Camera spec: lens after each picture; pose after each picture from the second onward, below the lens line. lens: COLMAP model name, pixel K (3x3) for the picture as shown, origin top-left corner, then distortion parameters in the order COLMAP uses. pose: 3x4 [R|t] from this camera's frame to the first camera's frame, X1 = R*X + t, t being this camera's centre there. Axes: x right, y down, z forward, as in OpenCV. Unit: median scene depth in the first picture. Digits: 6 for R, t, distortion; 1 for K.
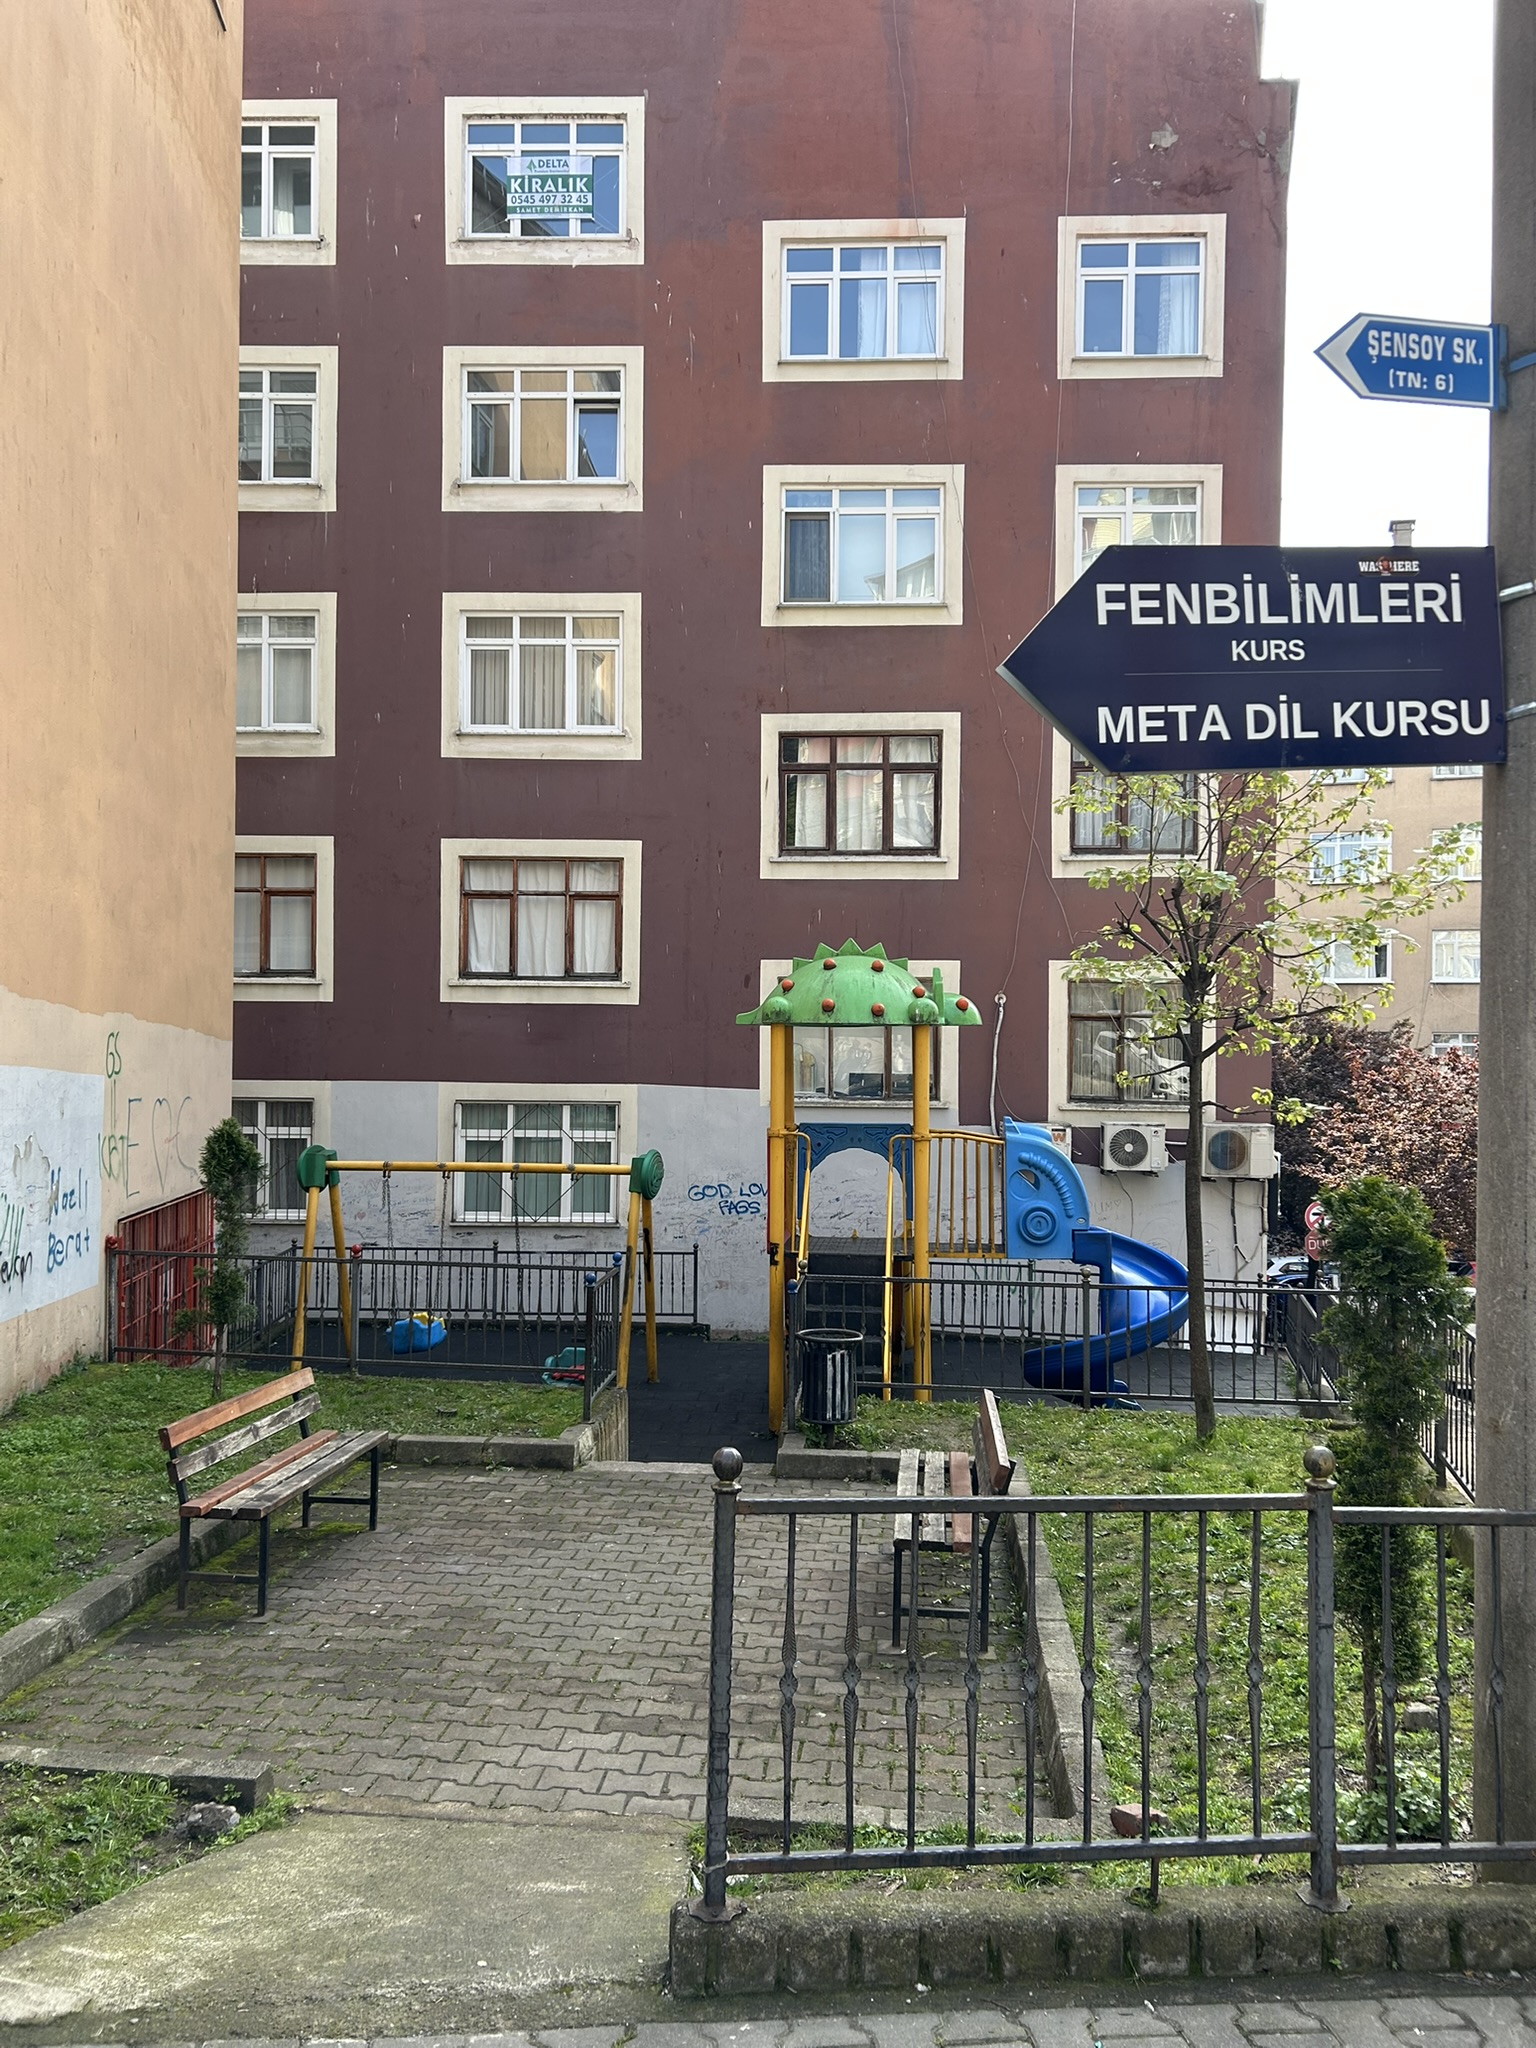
lens RADIAL K [[1535.4, 0, 770.7], [0, 1535.4, 1040.5], [0, 0, 1]] dist [0.035946, -0.037980]
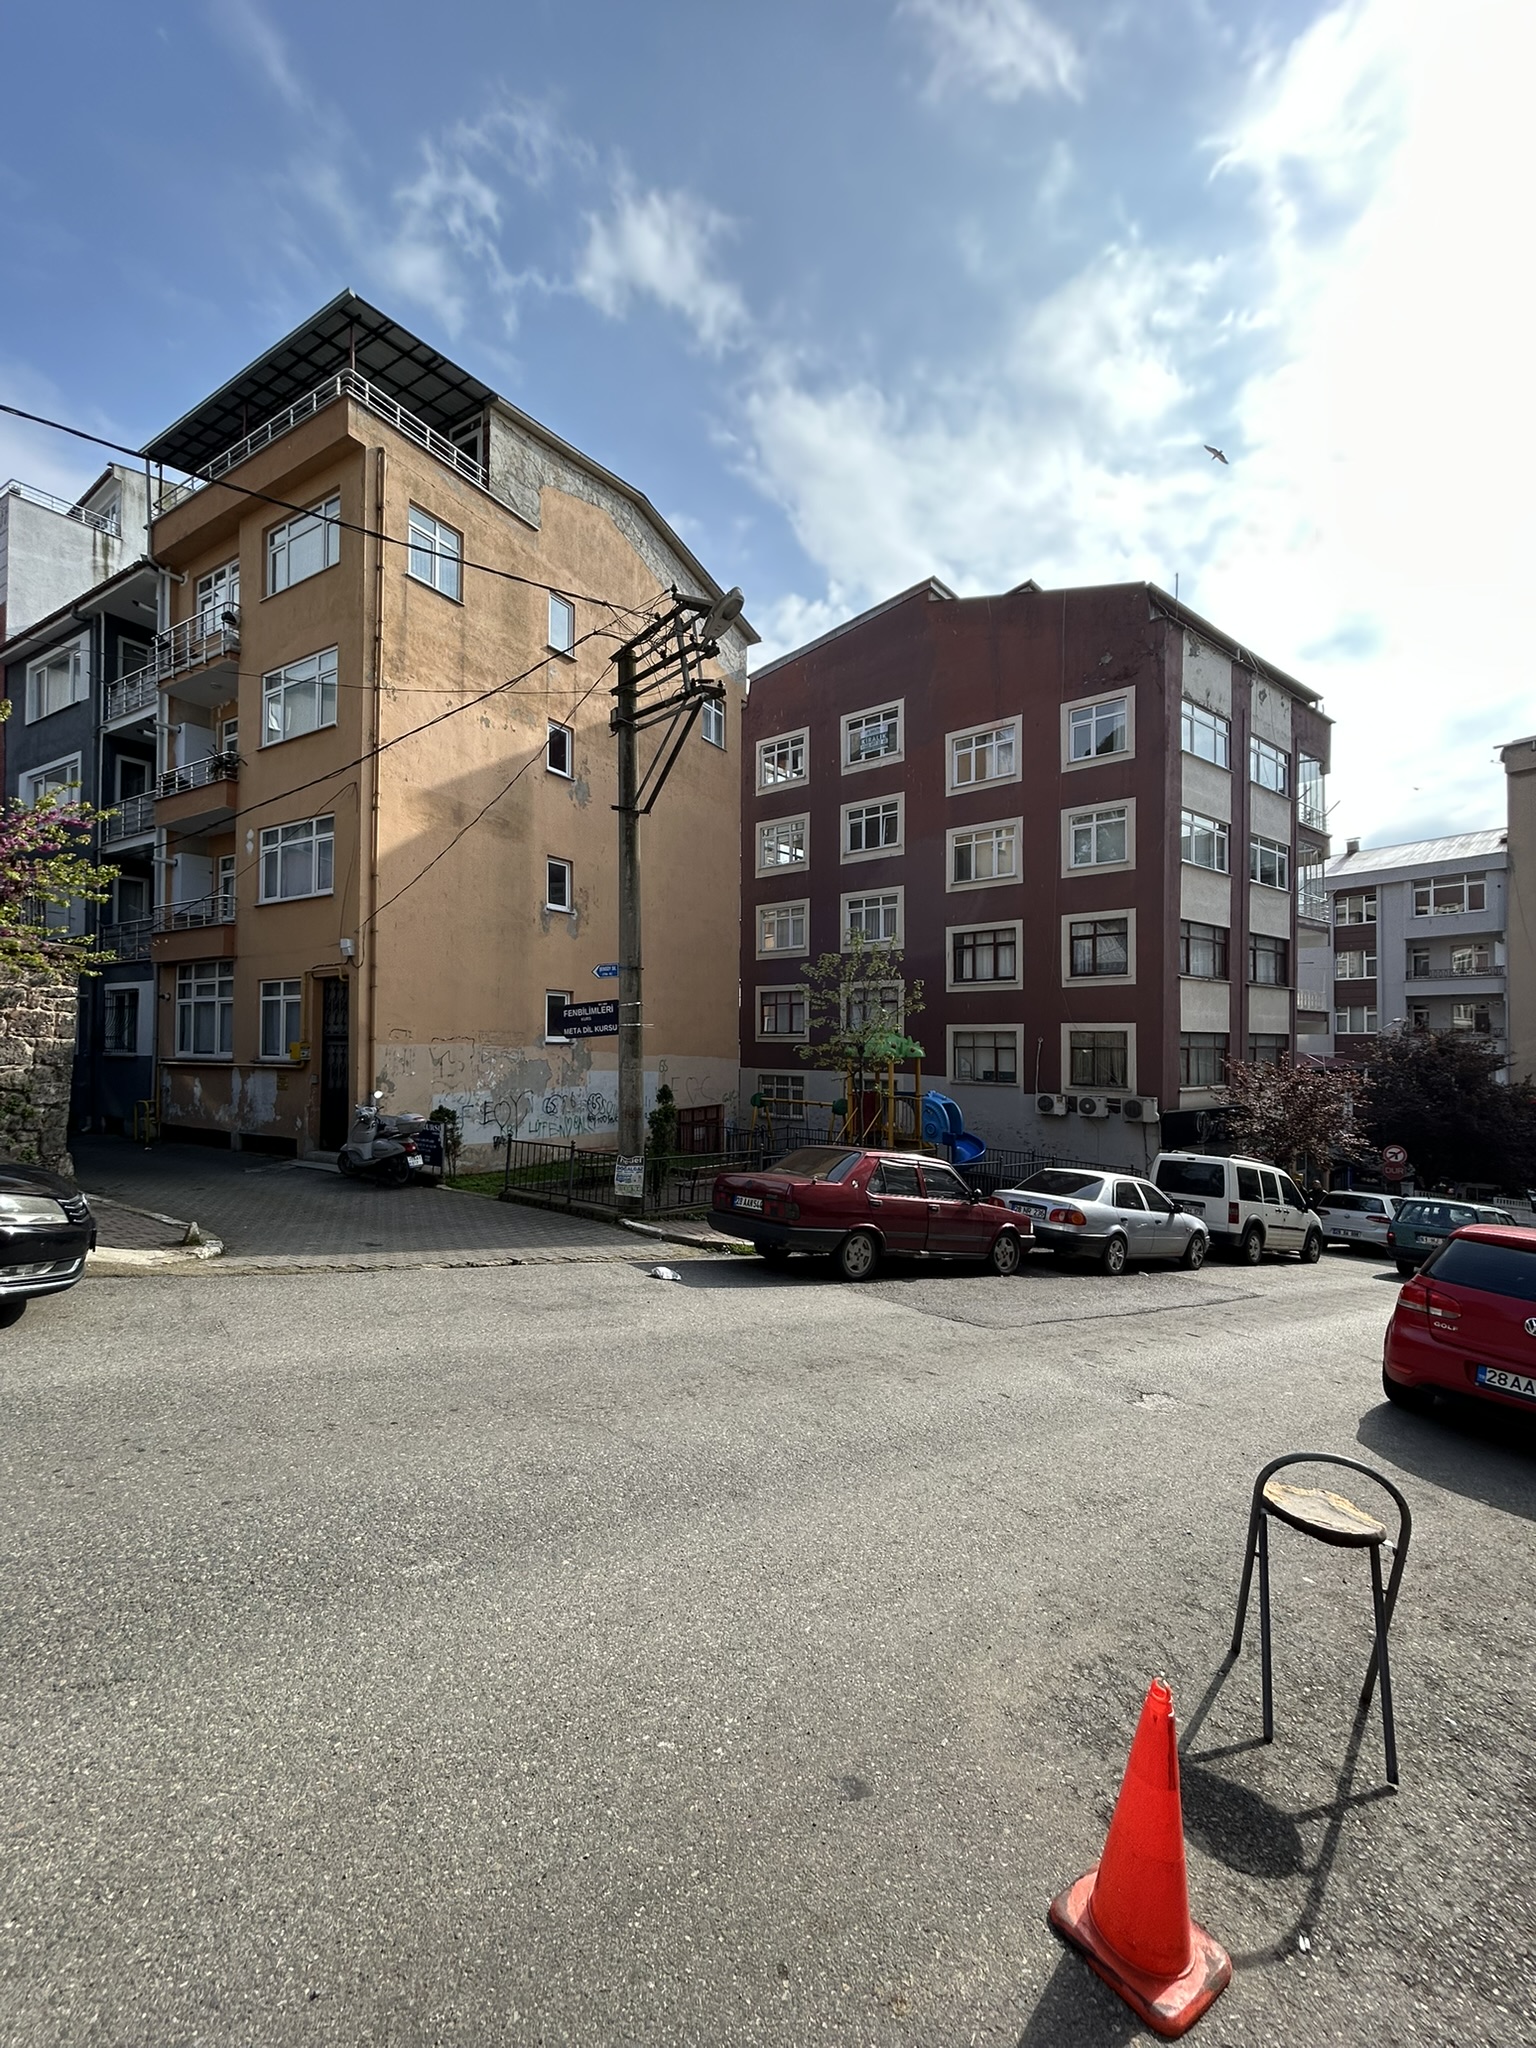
lens RADIAL K [[822.4, 0, 769.8], [0, 822.4, 1024.1], [0, 0, 1]] dist [-0.002229, 0.001017]
pose [[0.792026, -0.016412, -0.610267, 0.582949], [0.006785, 0.999813, -0.018082, -0.031391], [0.610450, 0.010180, 0.791990, -0.241919]]
